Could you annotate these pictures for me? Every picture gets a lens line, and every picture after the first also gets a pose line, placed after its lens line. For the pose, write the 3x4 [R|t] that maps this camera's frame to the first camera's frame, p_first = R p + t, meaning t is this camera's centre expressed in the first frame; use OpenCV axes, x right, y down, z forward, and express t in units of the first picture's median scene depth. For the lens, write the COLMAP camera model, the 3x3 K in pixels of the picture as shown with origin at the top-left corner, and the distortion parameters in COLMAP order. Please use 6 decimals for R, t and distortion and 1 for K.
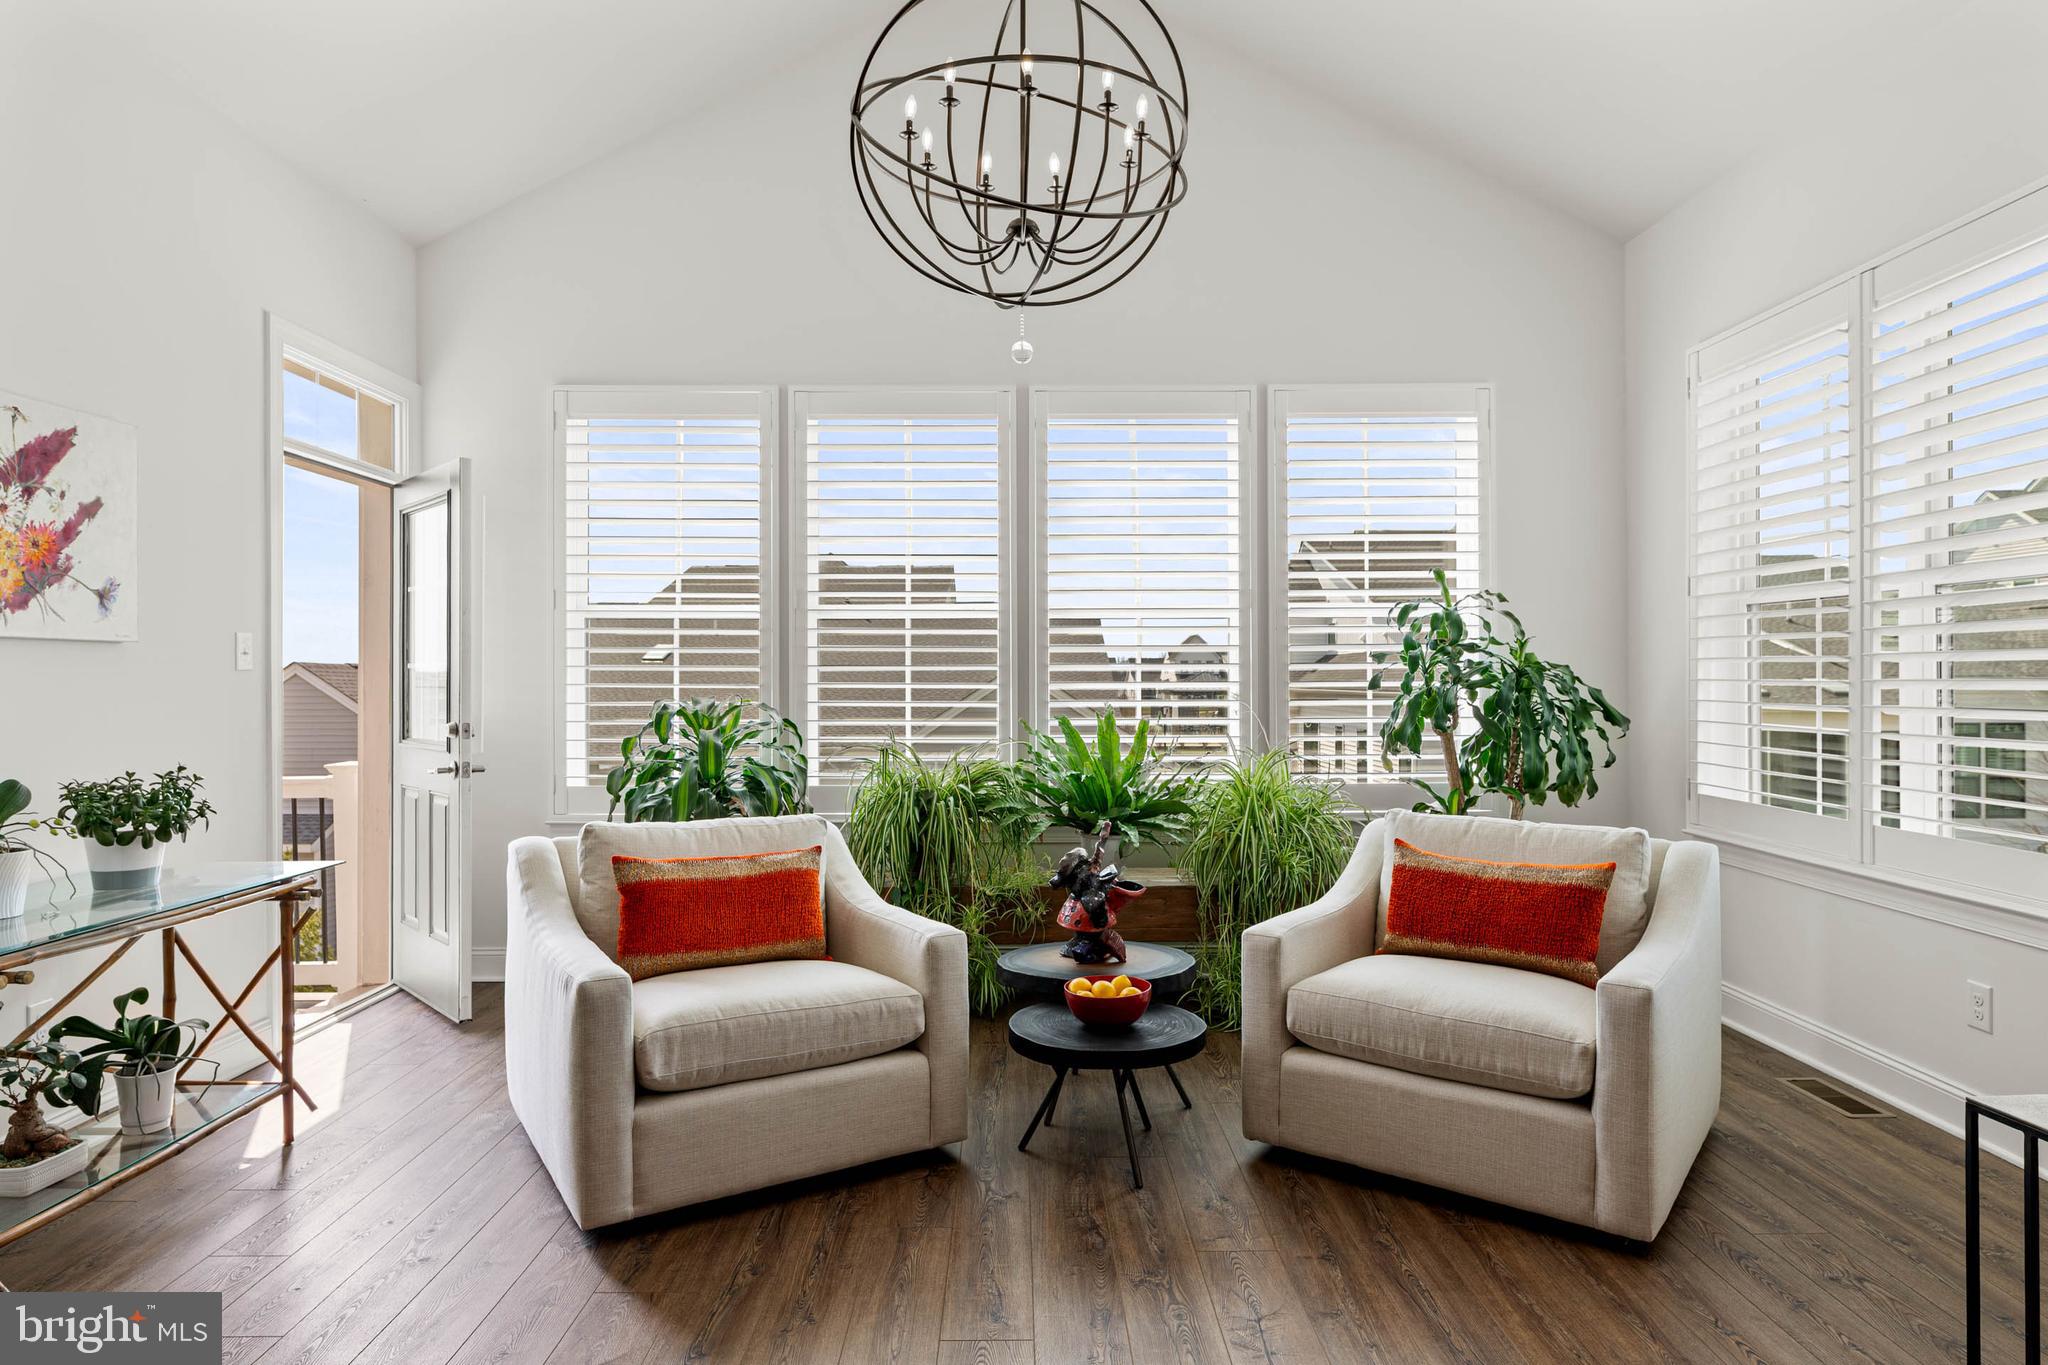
lens RADIAL K [[1184.1, 0, 1023.9], [0, 1184.1, 679.1], [0, 0, 1]] dist [0.000220, 0.001104]
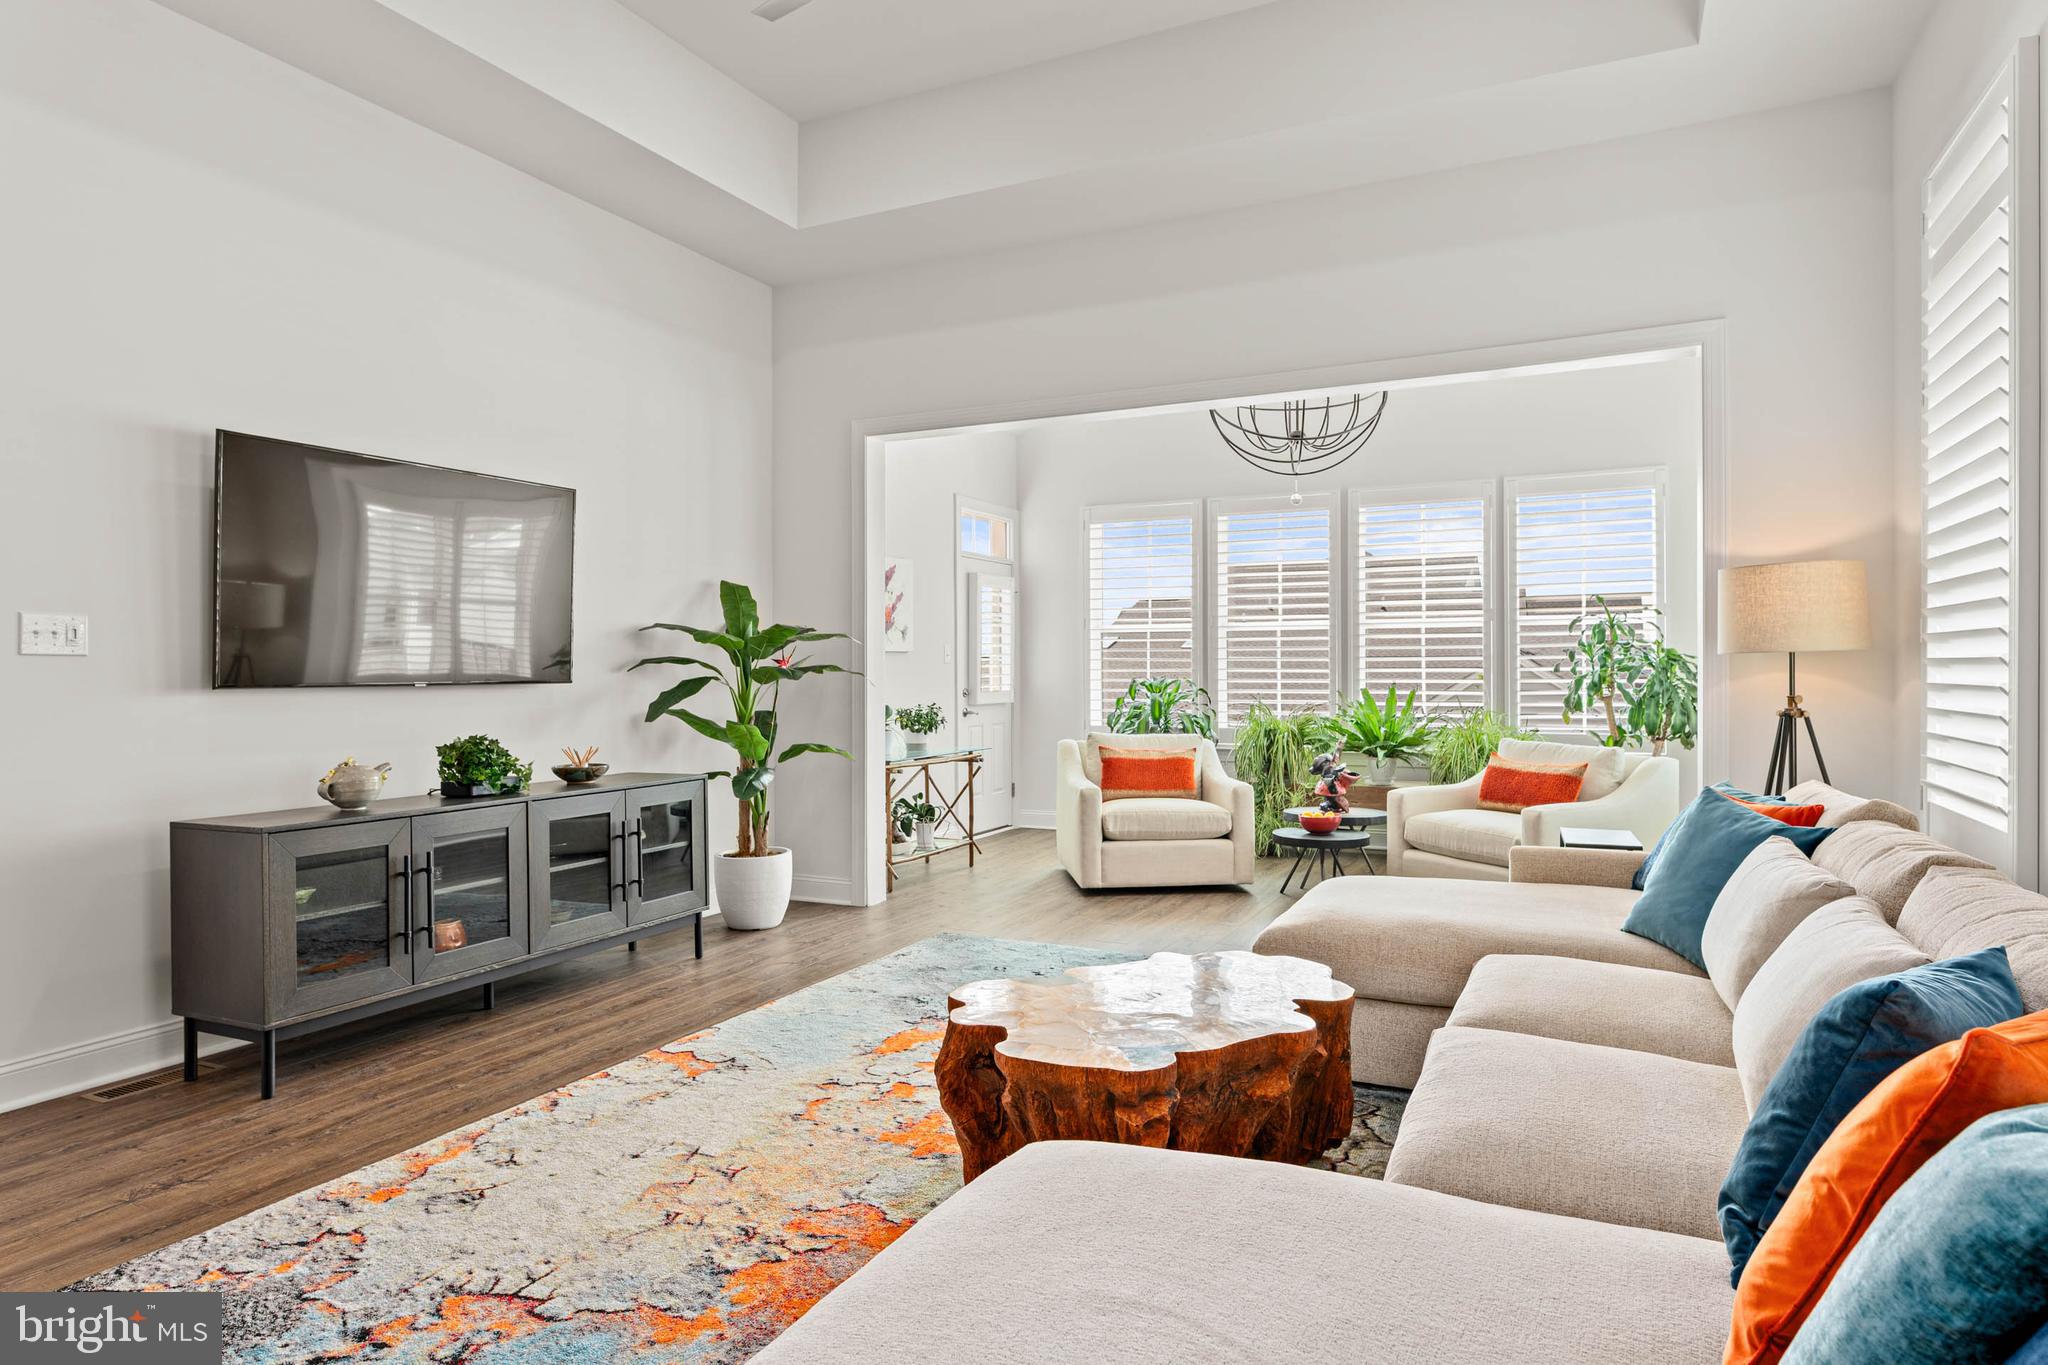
lens RADIAL K [[1172.5, 0, 1032.4], [0, 1172.5, 681.9], [0, 0, 1]] dist [-0.002772, -0.000248]
pose [[0.899615, 0.003564, -0.436668, 0.453985], [0.002133, 0.999919, 0.012555, 0.000117], [0.436678, -0.012226, 0.899535, -0.937435]]
